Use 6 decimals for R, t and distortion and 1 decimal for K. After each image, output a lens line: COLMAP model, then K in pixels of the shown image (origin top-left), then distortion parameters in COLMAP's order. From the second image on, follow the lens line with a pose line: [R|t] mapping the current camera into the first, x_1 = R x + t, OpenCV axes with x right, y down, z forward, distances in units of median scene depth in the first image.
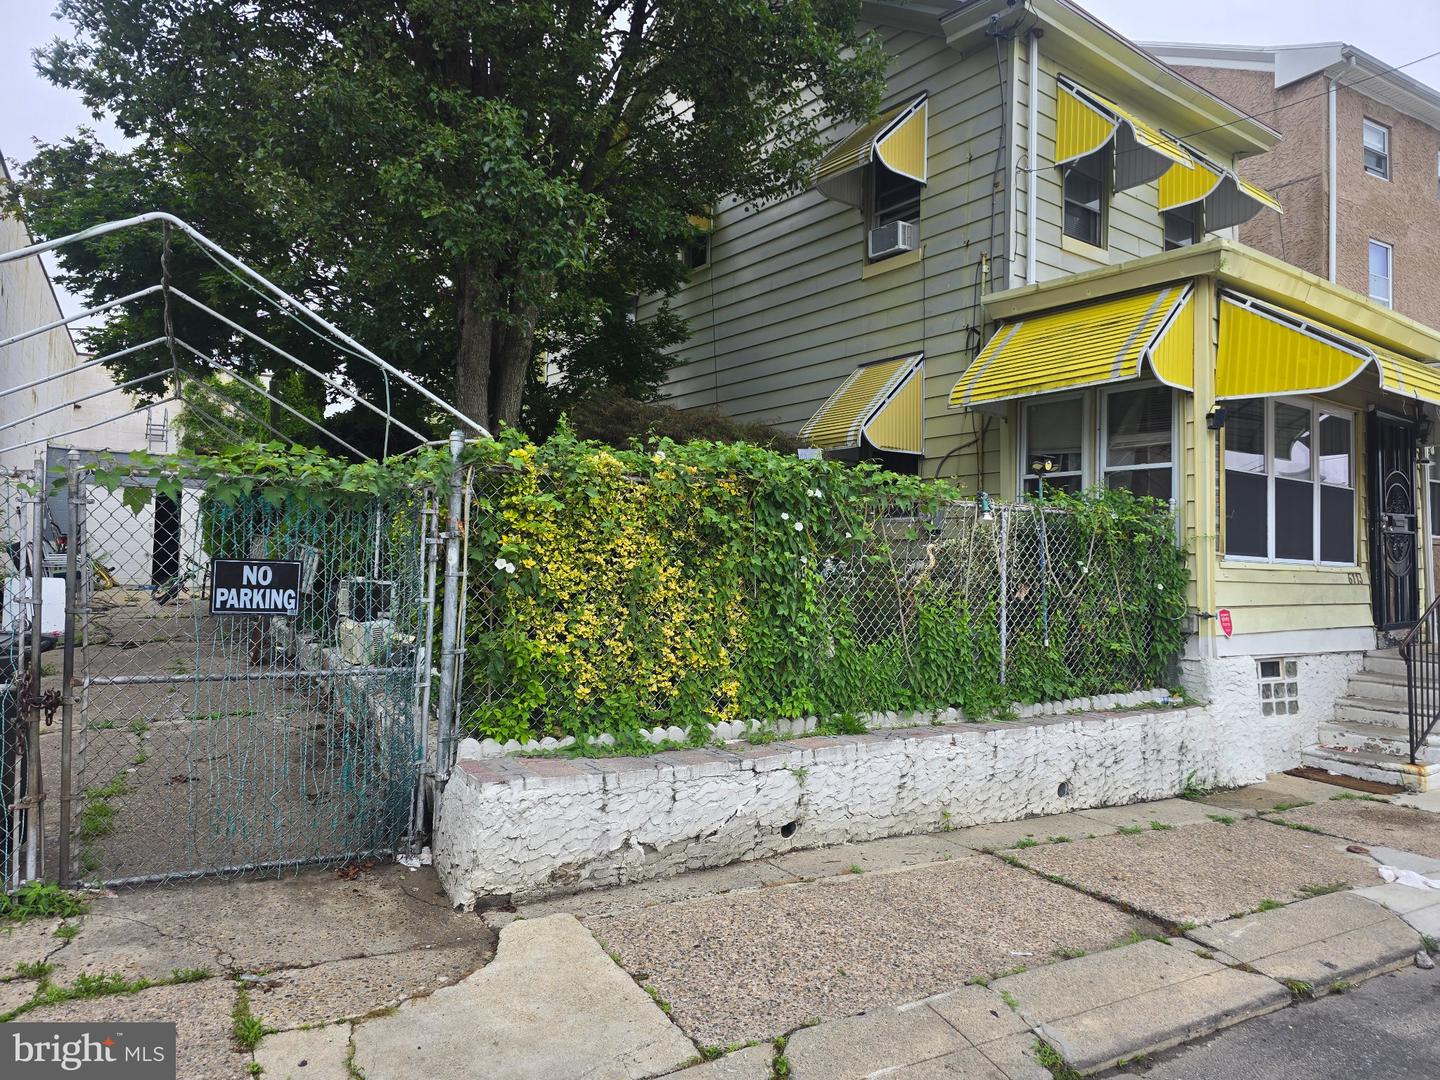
lens RADIAL K [[967.8, 0, 721.3], [0, 967.8, 529.0], [0, 0, 1]] dist [0.071116, -0.058963]
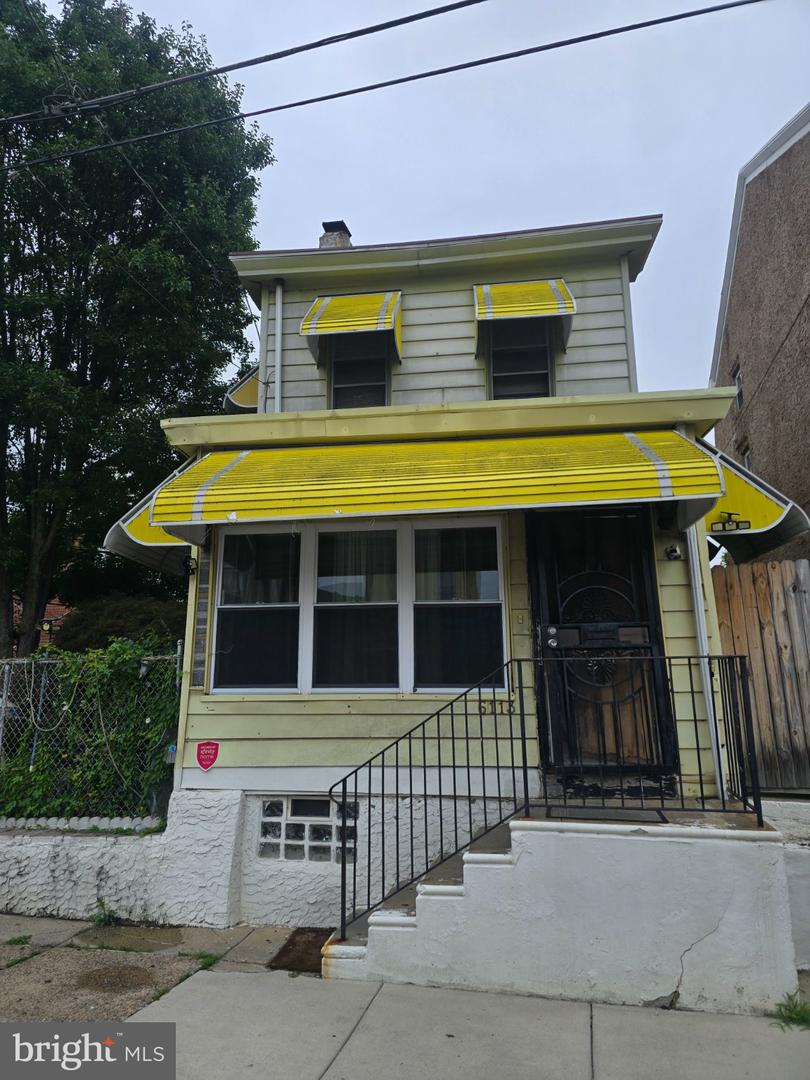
lens RADIAL K [[725.8, 0, 389.2], [0, 725.8, 534.1], [0, 0, 1]] dist [0.071116, -0.058963]
pose [[0.693598, -0.185901, -0.695962, 1.380821], [0.046801, 0.975715, -0.213985, 0.046757], [0.718841, 0.115848, 0.685454, 0.642820]]
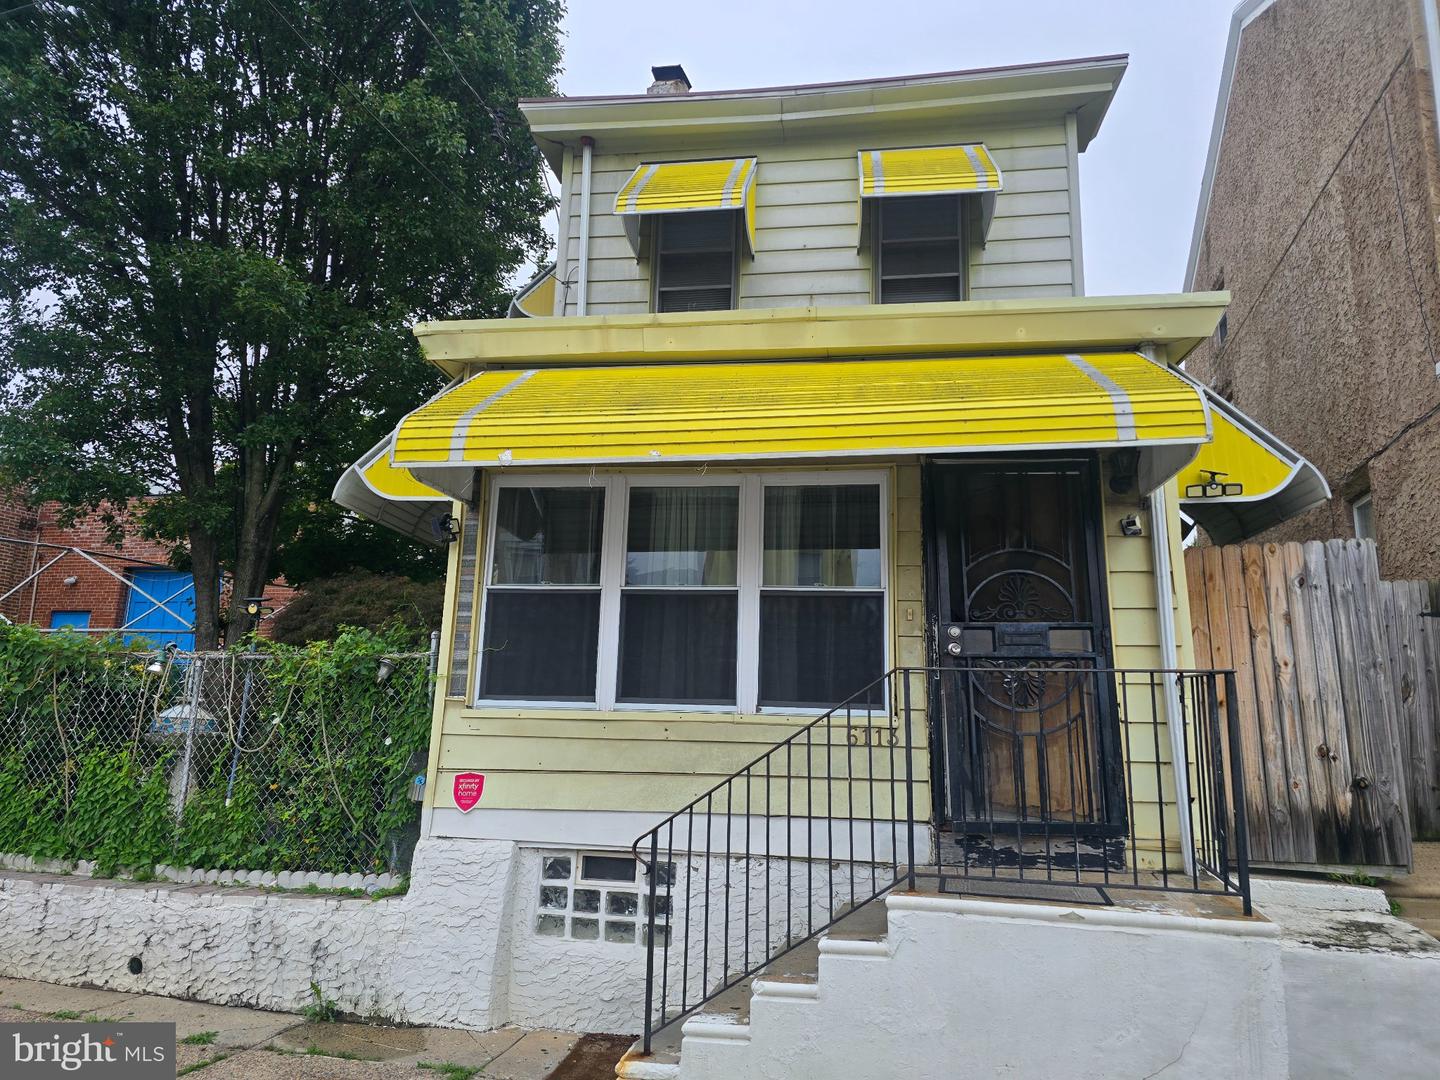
lens RADIAL K [[967.8, 0, 721.3], [0, 967.8, 529.0], [0, 0, 1]] dist [0.071116, -0.058963]
pose [[0.686318, -0.155106, -0.710570, 1.352379], [0.018172, 0.980347, -0.196442, 0.054682], [0.727075, 0.121909, 0.675648, 0.681111]]
